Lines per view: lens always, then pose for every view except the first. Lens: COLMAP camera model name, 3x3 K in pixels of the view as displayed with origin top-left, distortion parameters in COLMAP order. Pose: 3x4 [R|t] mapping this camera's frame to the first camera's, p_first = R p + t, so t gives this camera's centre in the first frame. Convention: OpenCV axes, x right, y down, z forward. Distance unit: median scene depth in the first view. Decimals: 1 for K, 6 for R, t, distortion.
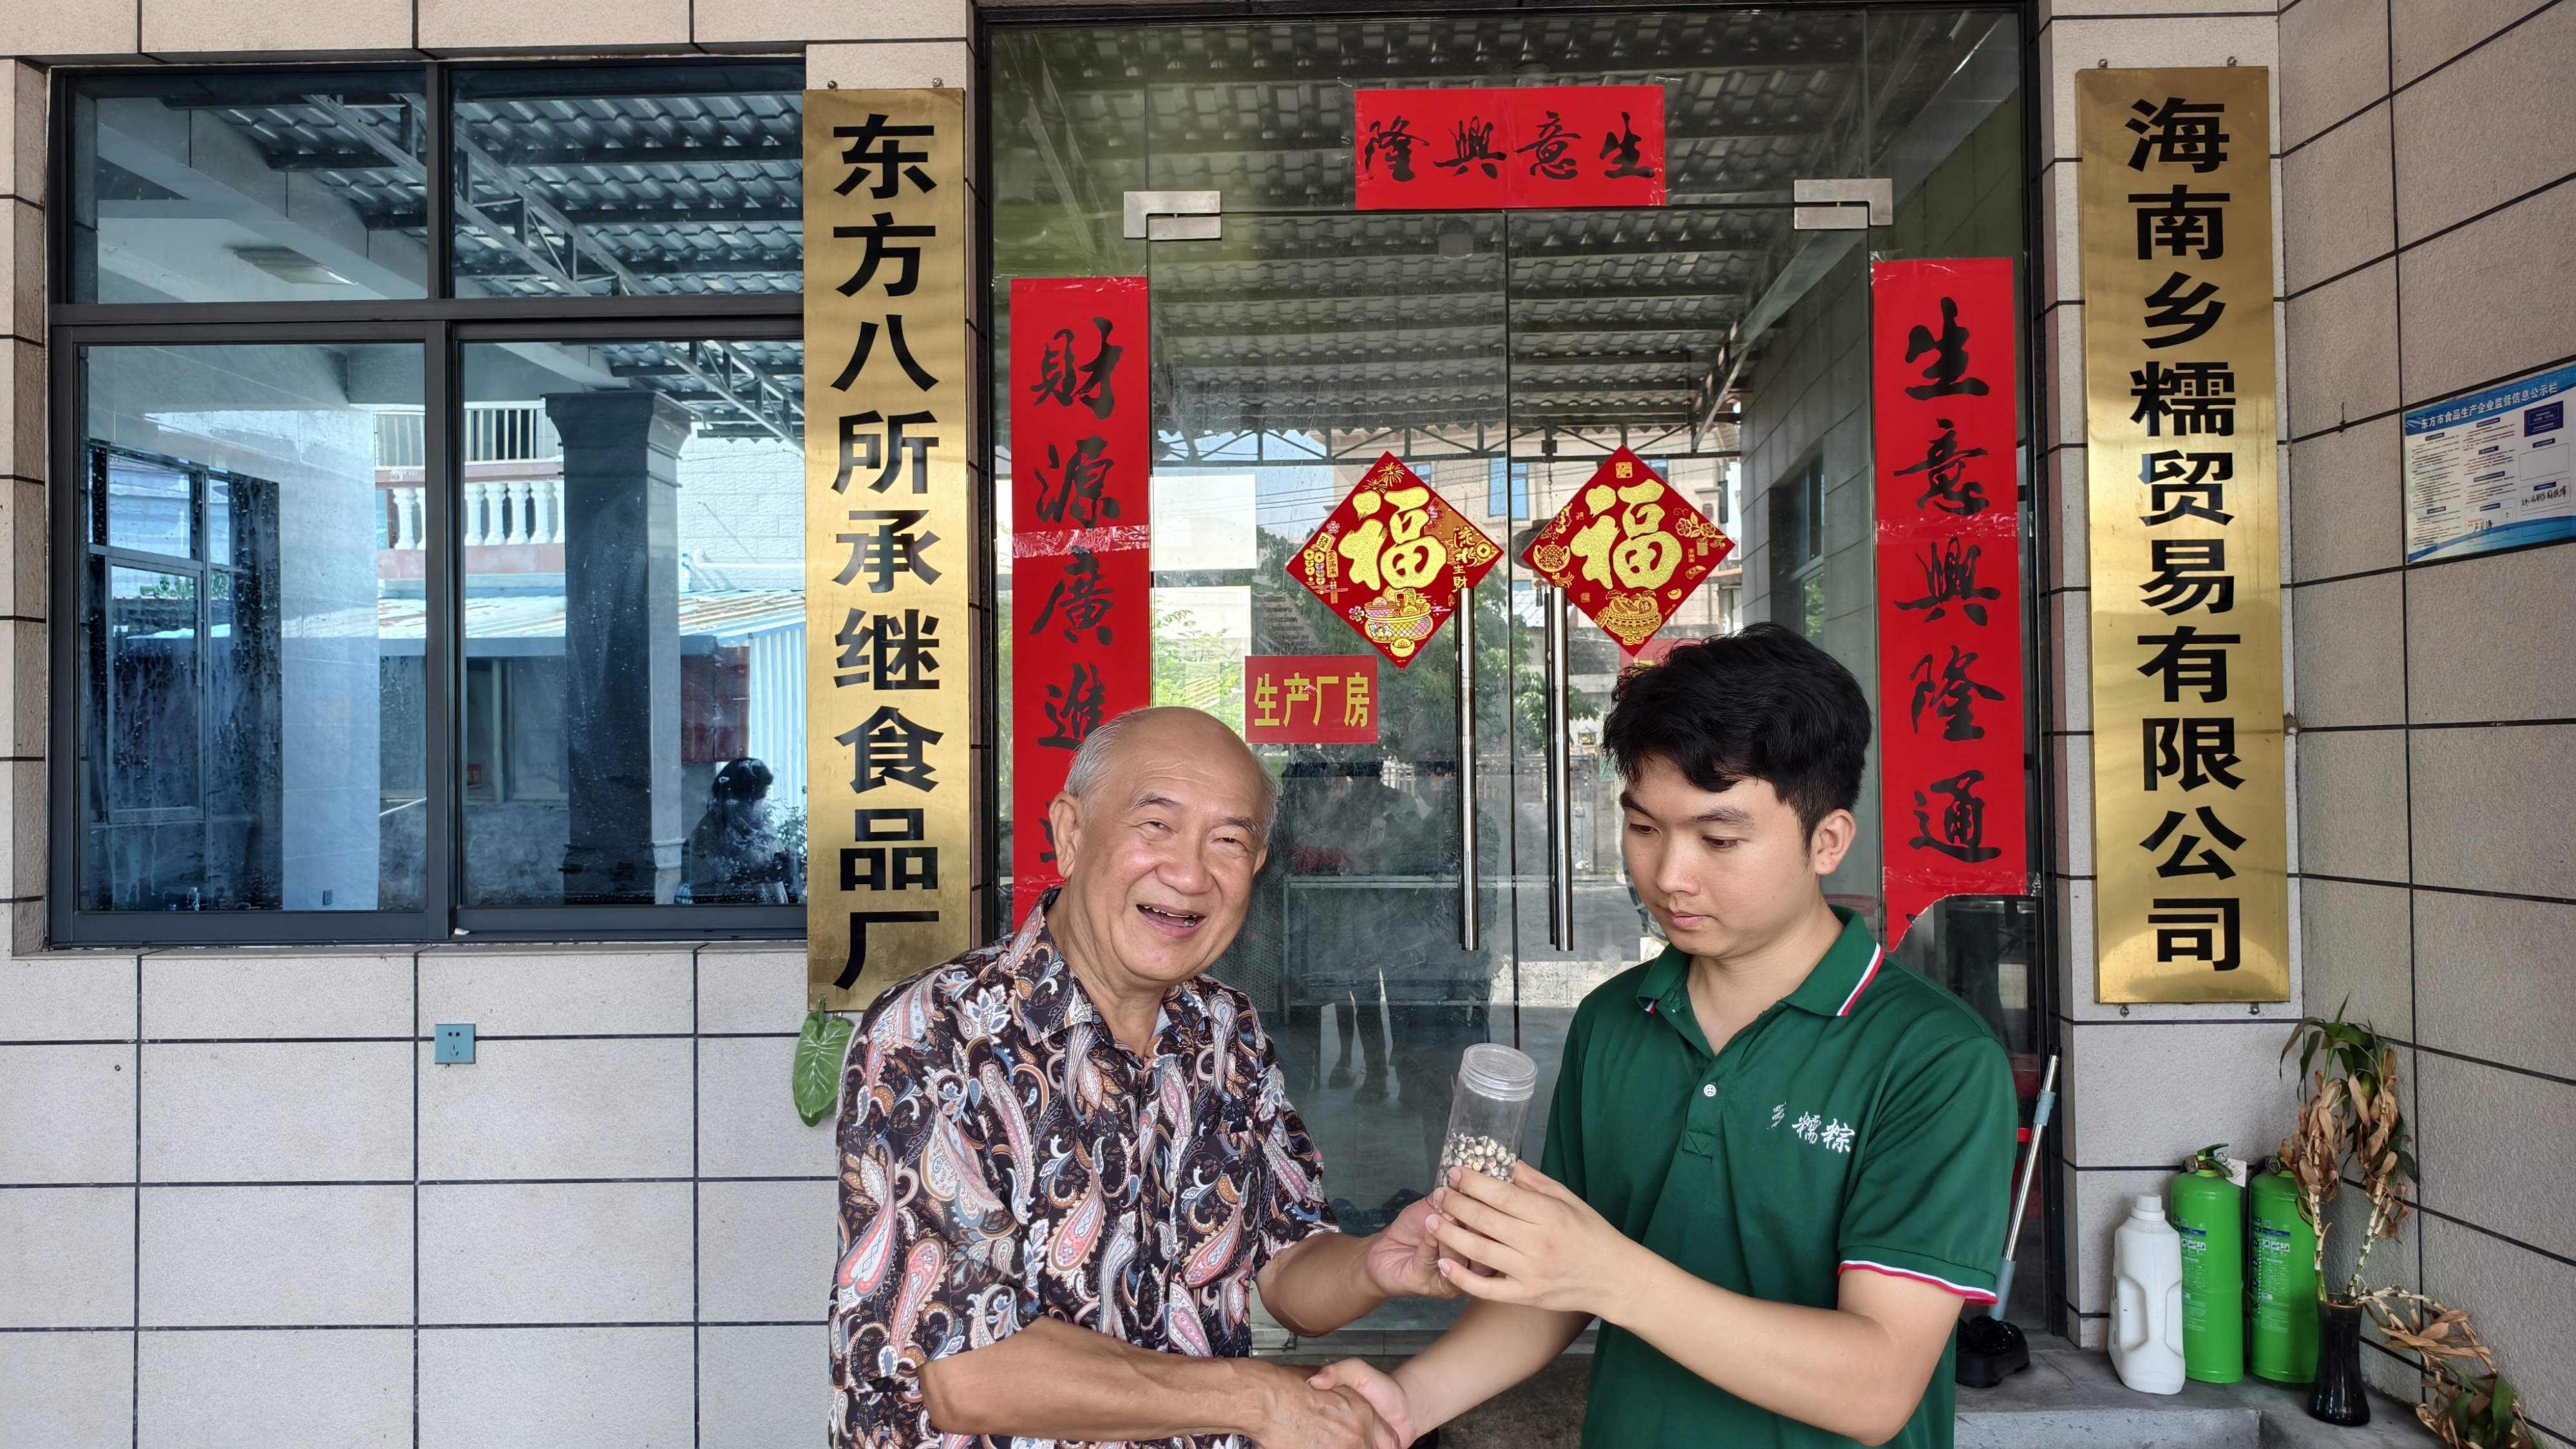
lens RADIAL K [[1826.4, 0, 1338.8], [0, 1826.4, 726.3], [0, 0, 1]] dist [0.012920, 0.003081]
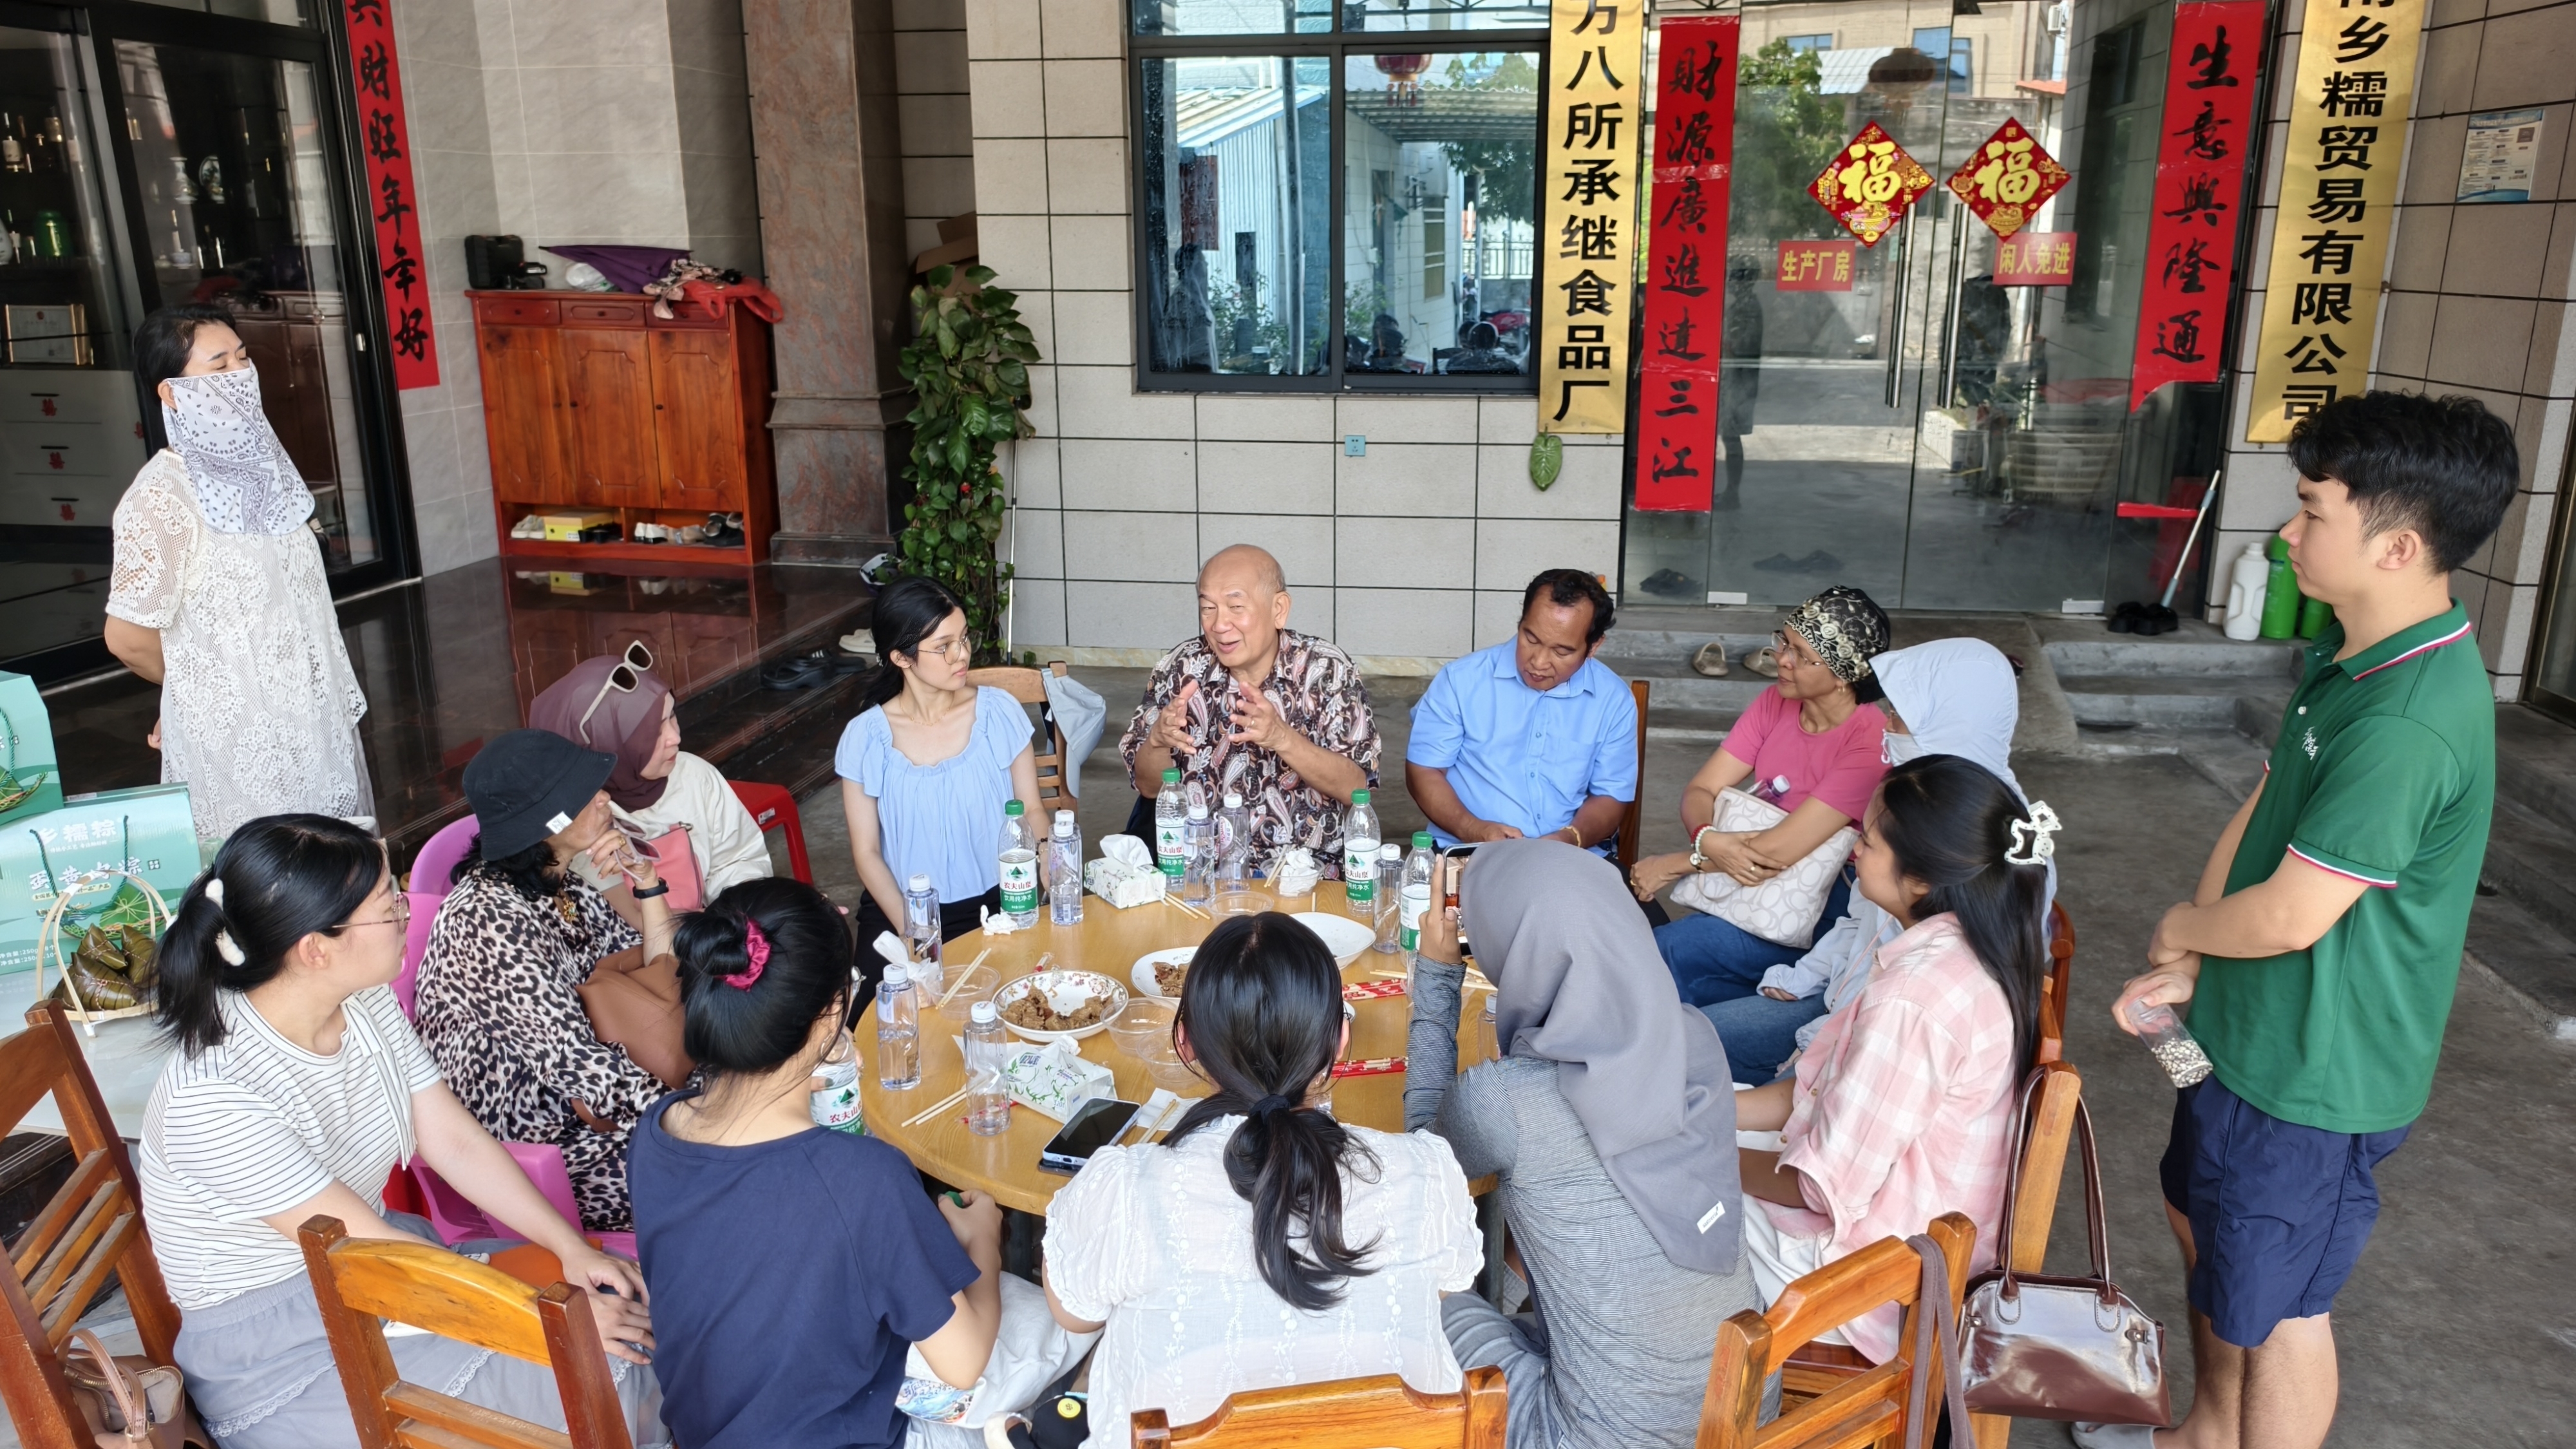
lens RADIAL K [[1826.4, 0, 1314.3], [0, 1826.4, 738.7], [0, 0, 1]] dist [0.012920, 0.003081]
pose [[0.990262, 0.044953, -0.131761, -0.251102], [-0.004361, 0.955984, 0.293385, -0.097690], [0.139150, -0.289953, 0.946871, -0.938243]]
